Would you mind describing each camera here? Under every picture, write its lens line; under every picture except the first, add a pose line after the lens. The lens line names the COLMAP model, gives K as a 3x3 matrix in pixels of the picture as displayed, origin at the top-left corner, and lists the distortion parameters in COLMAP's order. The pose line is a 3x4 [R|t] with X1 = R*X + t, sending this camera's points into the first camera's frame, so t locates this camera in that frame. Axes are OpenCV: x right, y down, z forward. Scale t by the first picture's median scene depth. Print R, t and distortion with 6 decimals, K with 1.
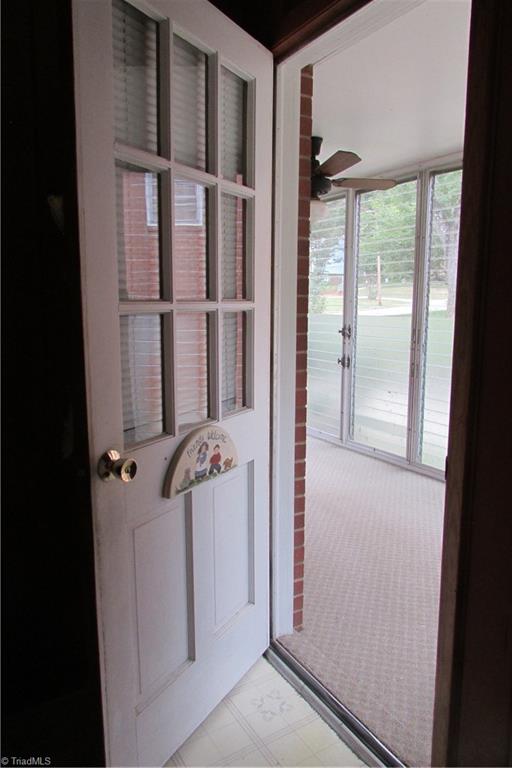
lens RADIAL K [[552.2, 0, 252.4], [0, 552.2, 386.6], [0, 0, 1]] dist [-0.031015, 0.006304]
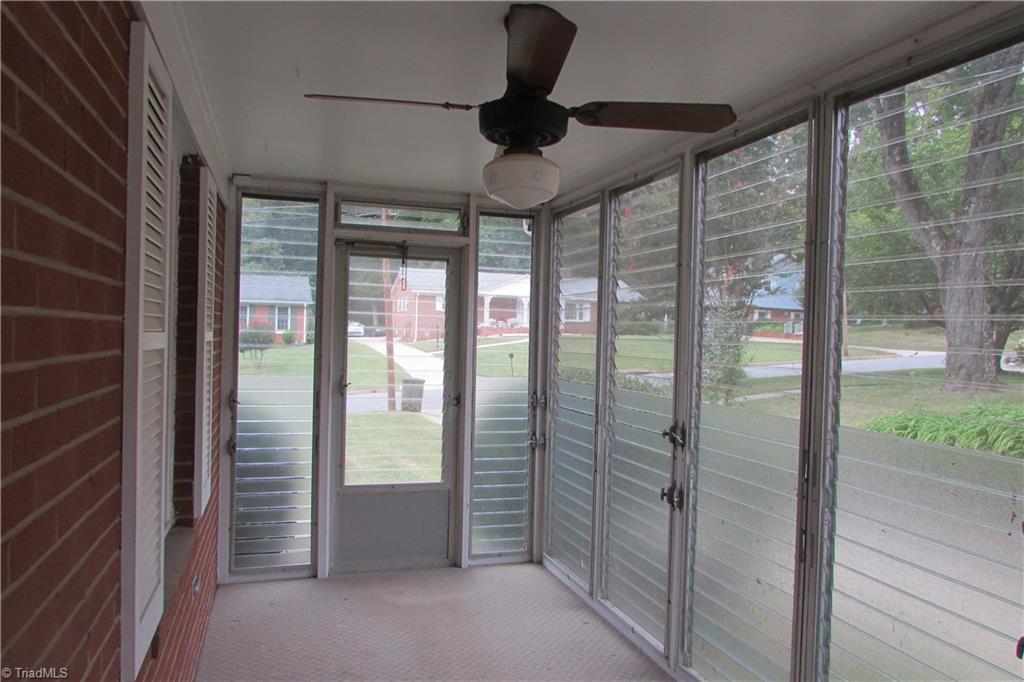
lens RADIAL K [[736.3, 0, 502.2], [0, 736.3, 347.7], [0, 0, 1]] dist [-0.031015, 0.006304]
pose [[0.975762, 0.027611, -0.217087, 0.157414], [-0.058386, 0.988896, -0.136656, -0.078229], [0.210904, 0.146019, 0.966539, 0.328412]]
